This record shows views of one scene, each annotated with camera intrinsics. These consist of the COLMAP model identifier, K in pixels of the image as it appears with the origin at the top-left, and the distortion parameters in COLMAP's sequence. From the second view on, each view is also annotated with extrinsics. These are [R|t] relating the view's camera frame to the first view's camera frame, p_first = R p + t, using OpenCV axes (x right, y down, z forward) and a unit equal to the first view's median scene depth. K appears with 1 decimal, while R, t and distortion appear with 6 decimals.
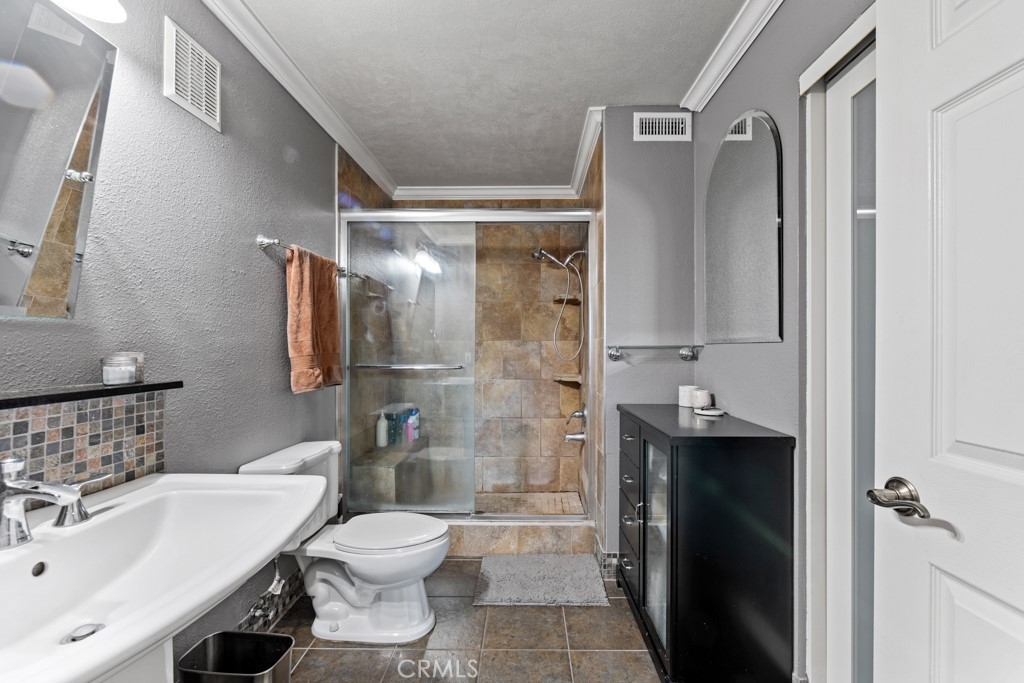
lens RADIAL K [[404.6, 0, 502.8], [0, 404.6, 349.0], [0, 0, 1]] dist [-0.002424, -0.000523]
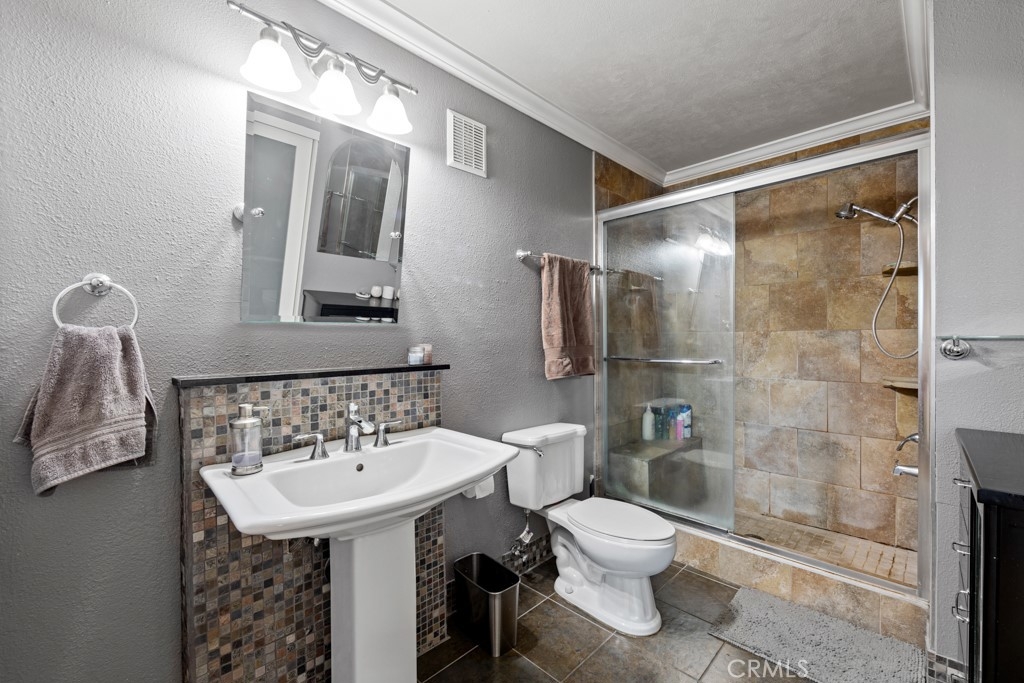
lens RADIAL K [[404.6, 0, 503.0], [0, 404.6, 344.6], [0, 0, 1]] dist [-0.002424, -0.000523]
pose [[0.730316, 0.003605, -0.683100, 0.170164], [0.001611, 0.999974, 0.006999, -0.000234], [0.683107, -0.006212, 0.730292, 0.047162]]
